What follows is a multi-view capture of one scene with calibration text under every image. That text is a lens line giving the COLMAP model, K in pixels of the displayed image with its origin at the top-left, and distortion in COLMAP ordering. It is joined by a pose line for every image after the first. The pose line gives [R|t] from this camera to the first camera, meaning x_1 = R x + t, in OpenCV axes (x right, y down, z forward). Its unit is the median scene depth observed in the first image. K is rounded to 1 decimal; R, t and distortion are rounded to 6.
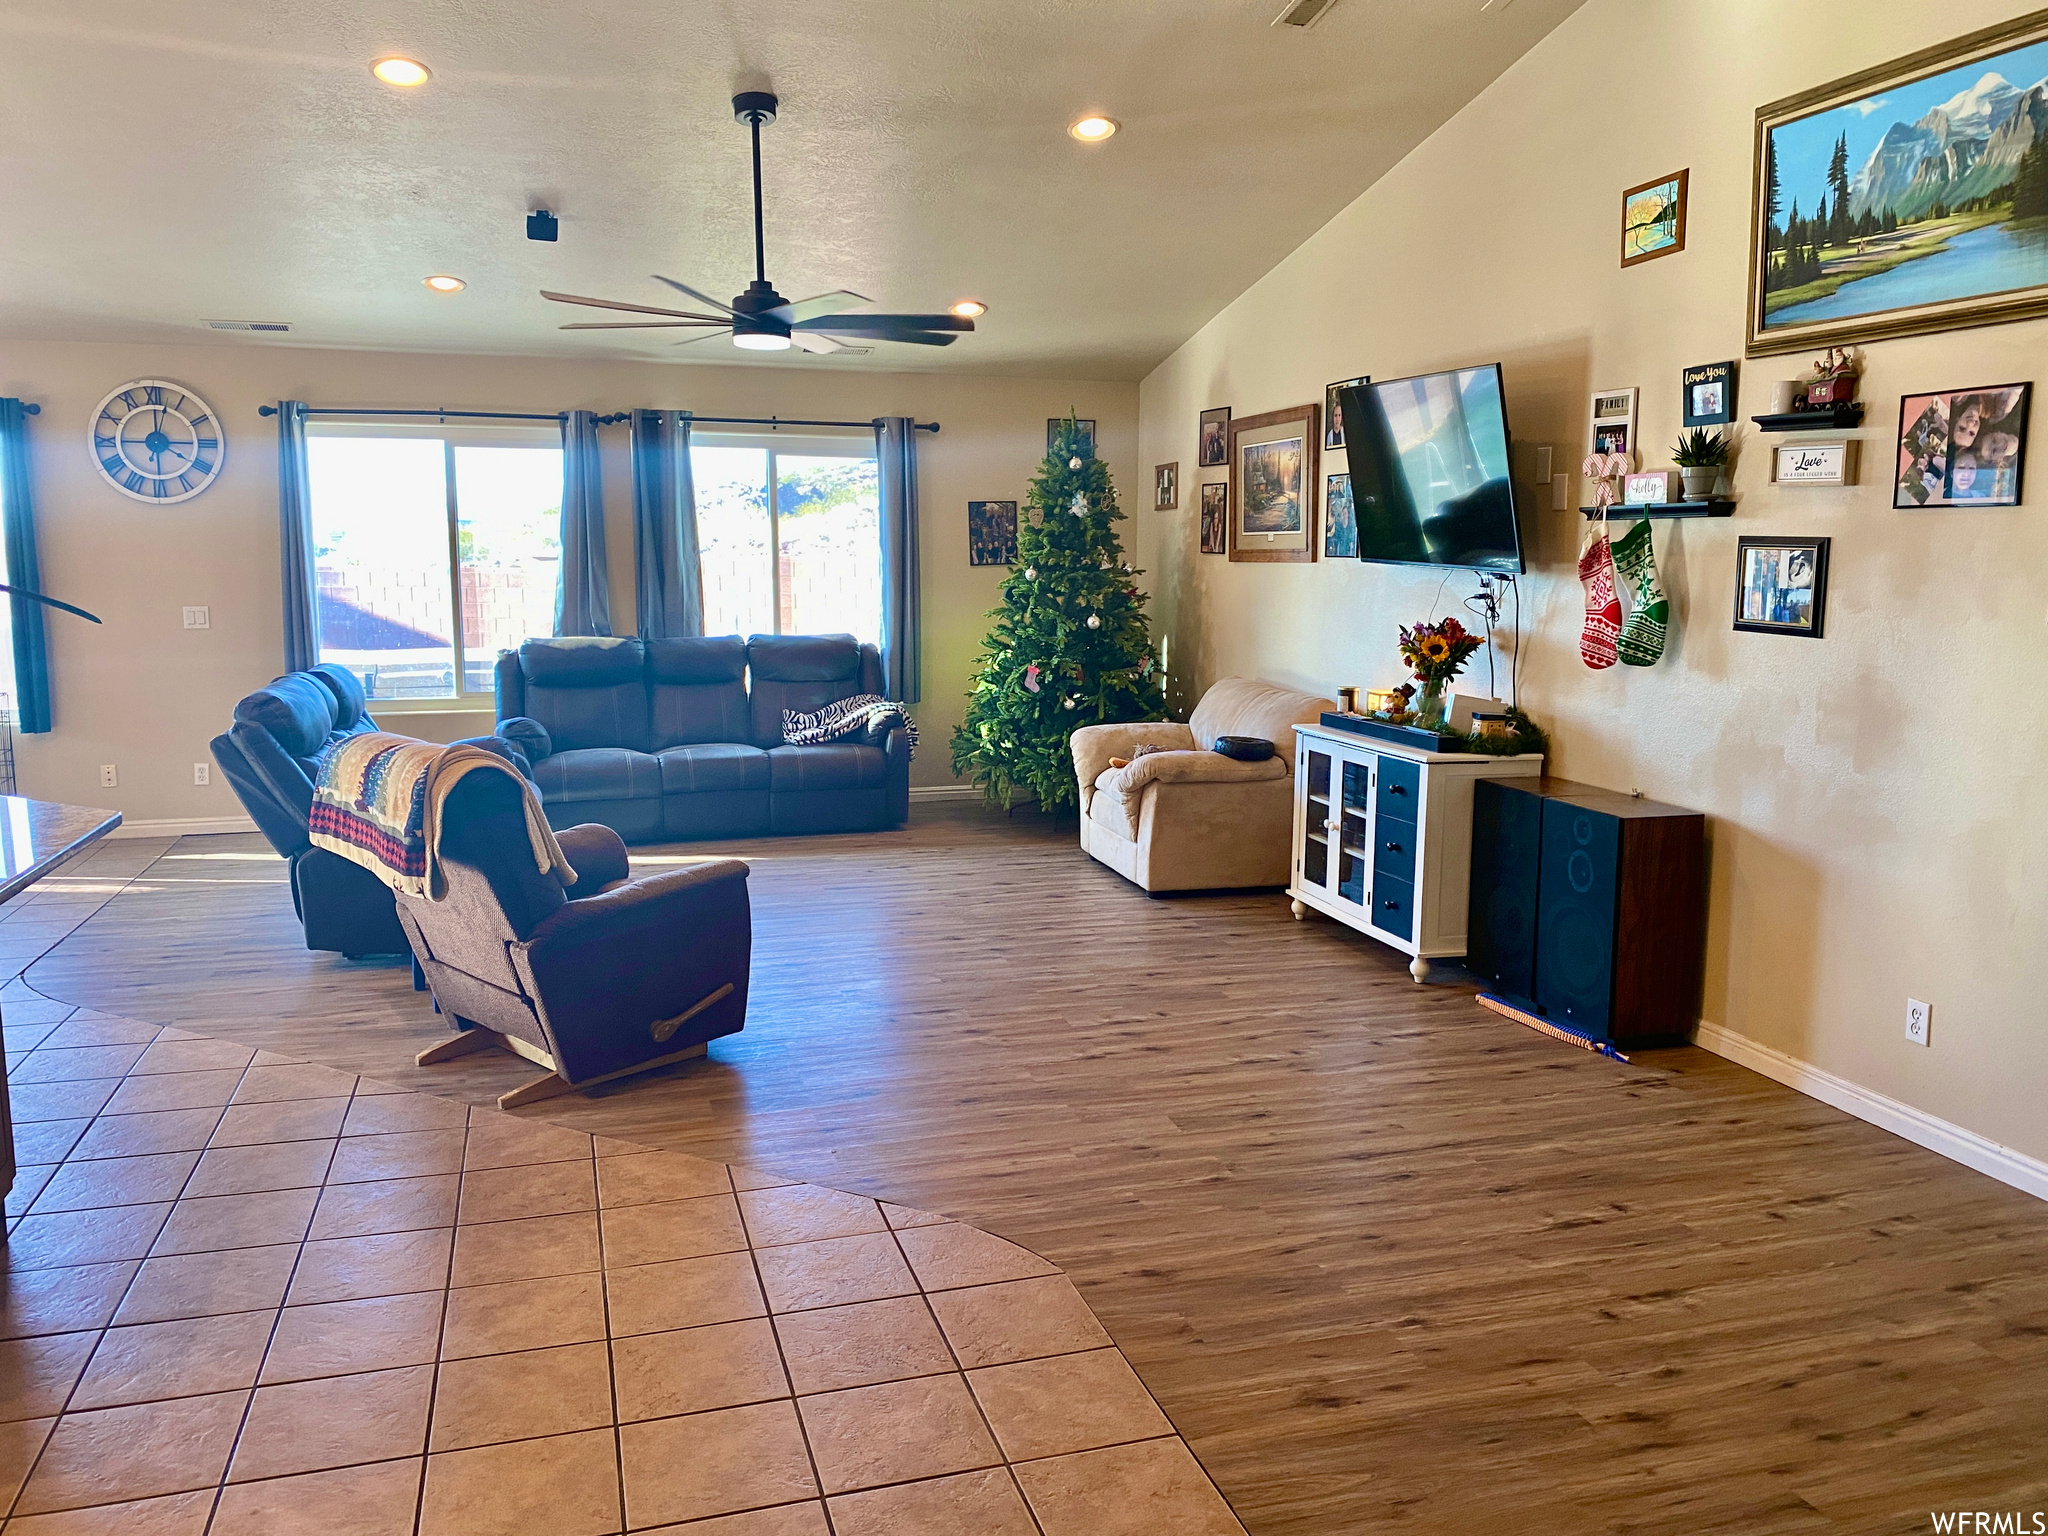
lens RADIAL K [[1560.6, 0, 1041.1], [0, 1560.6, 749.4], [0, 0, 1]] dist [0.059174, -0.073923]
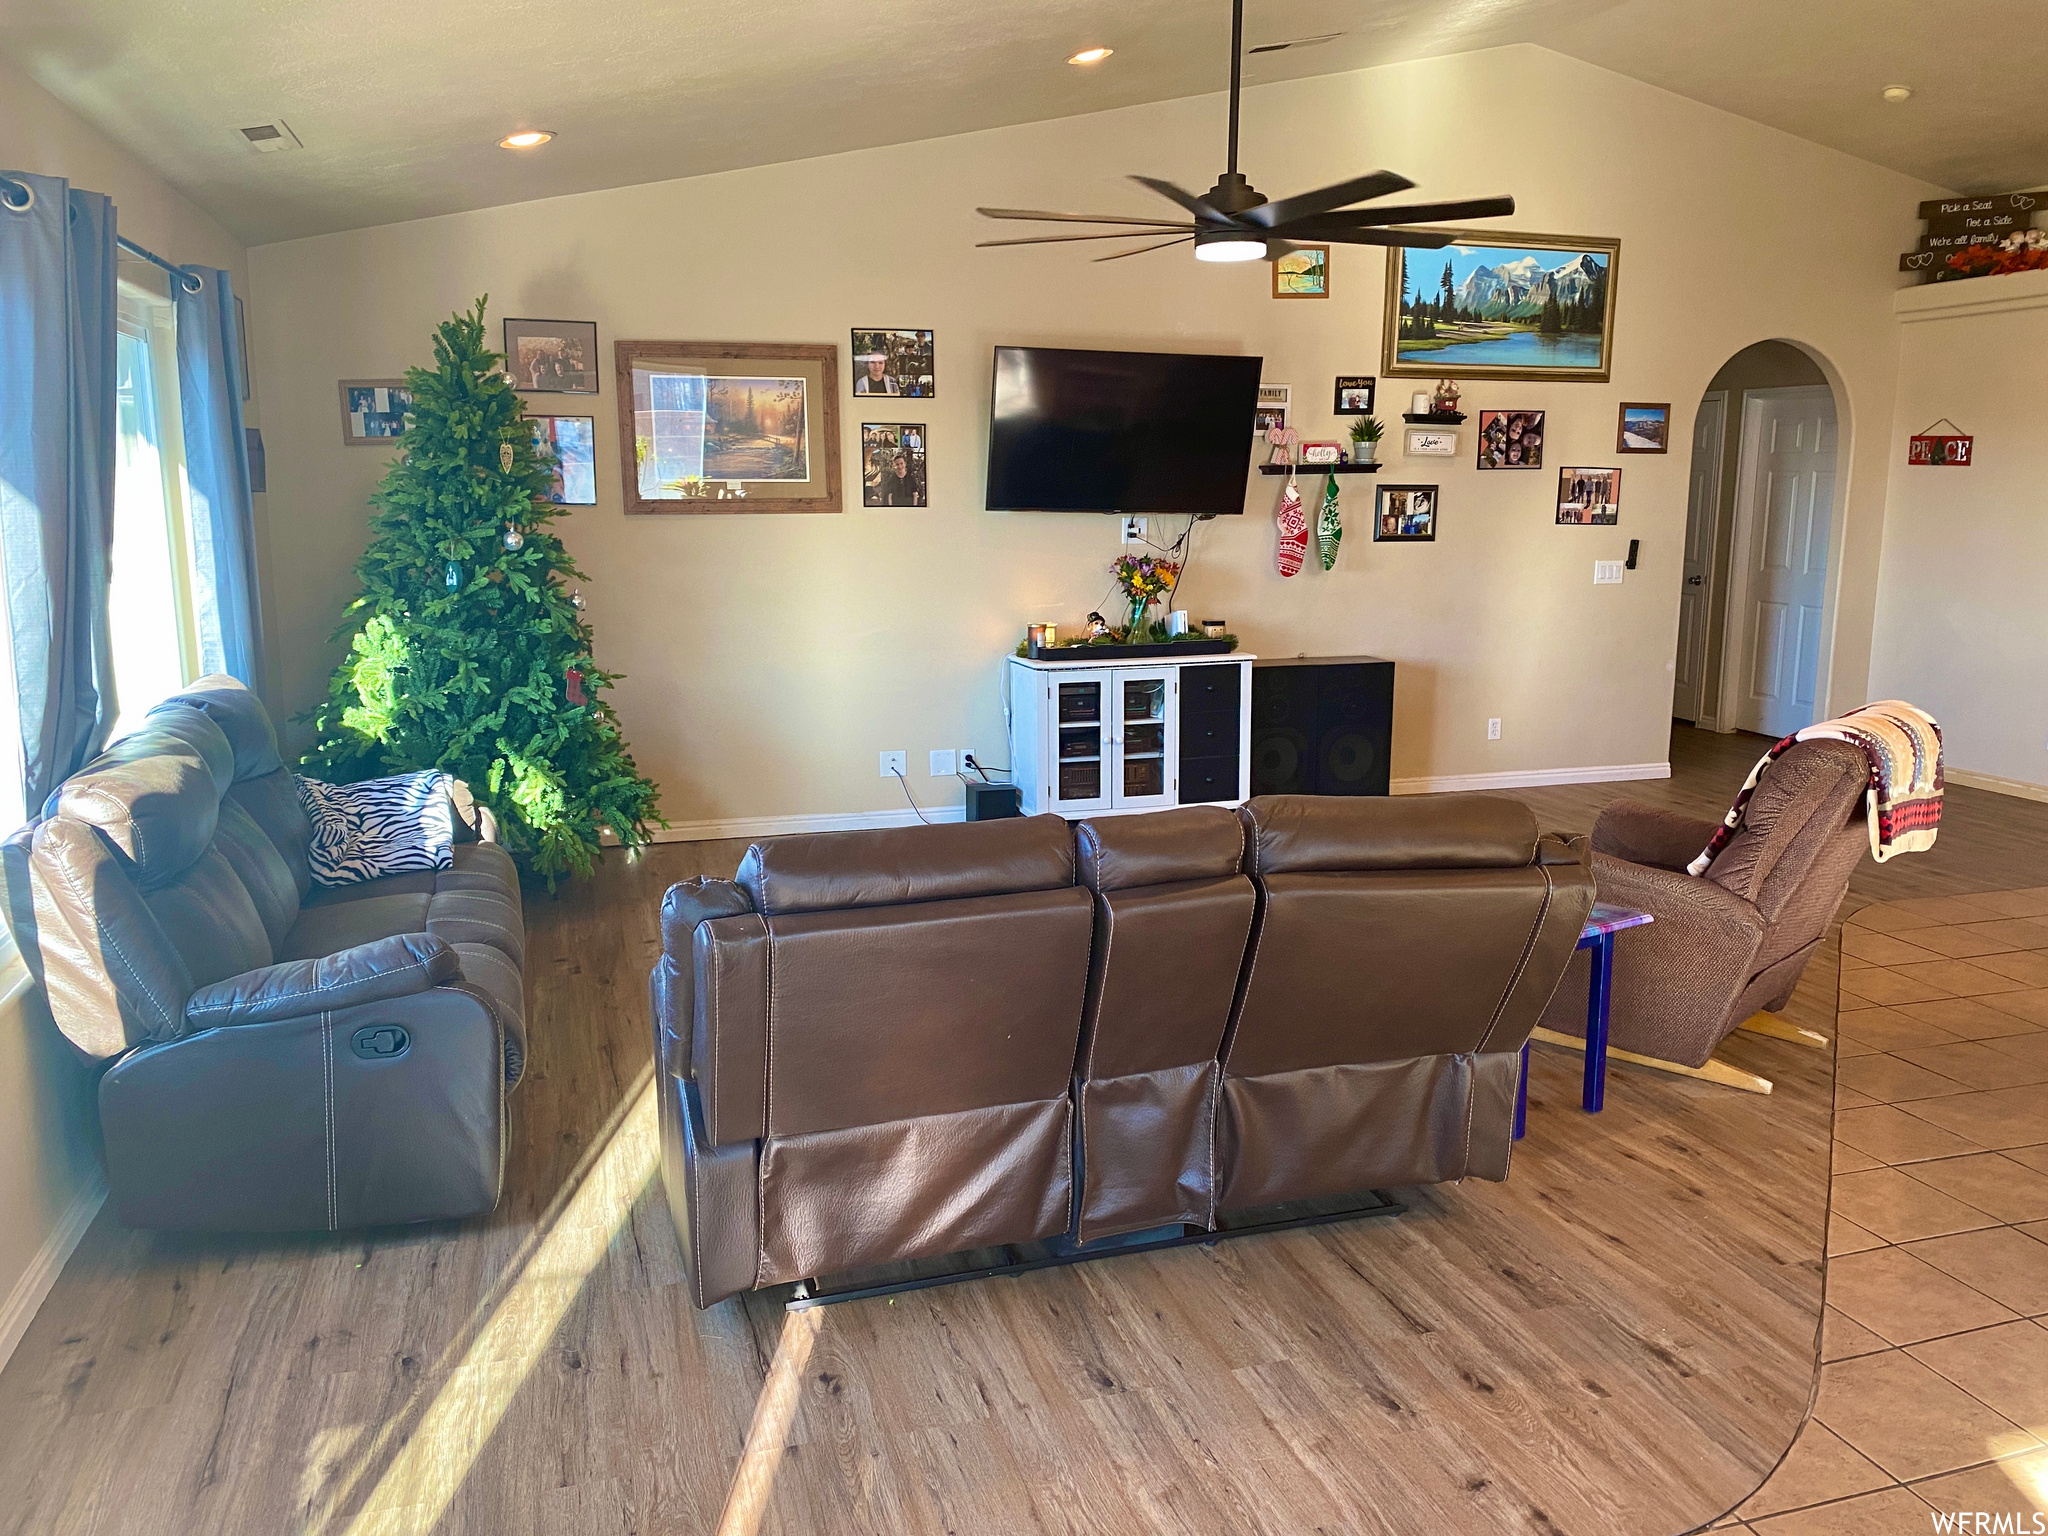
lens RADIAL K [[1560.6, 0, 1030.7], [0, 1560.6, 771.9], [0, 0, 1]] dist [0.059174, -0.073923]
pose [[-0.023849, -0.175595, 0.984174, -1.296619], [0.139157, 0.974287, 0.177203, -0.193674], [-0.989983, 0.141181, 0.001200, 1.476905]]
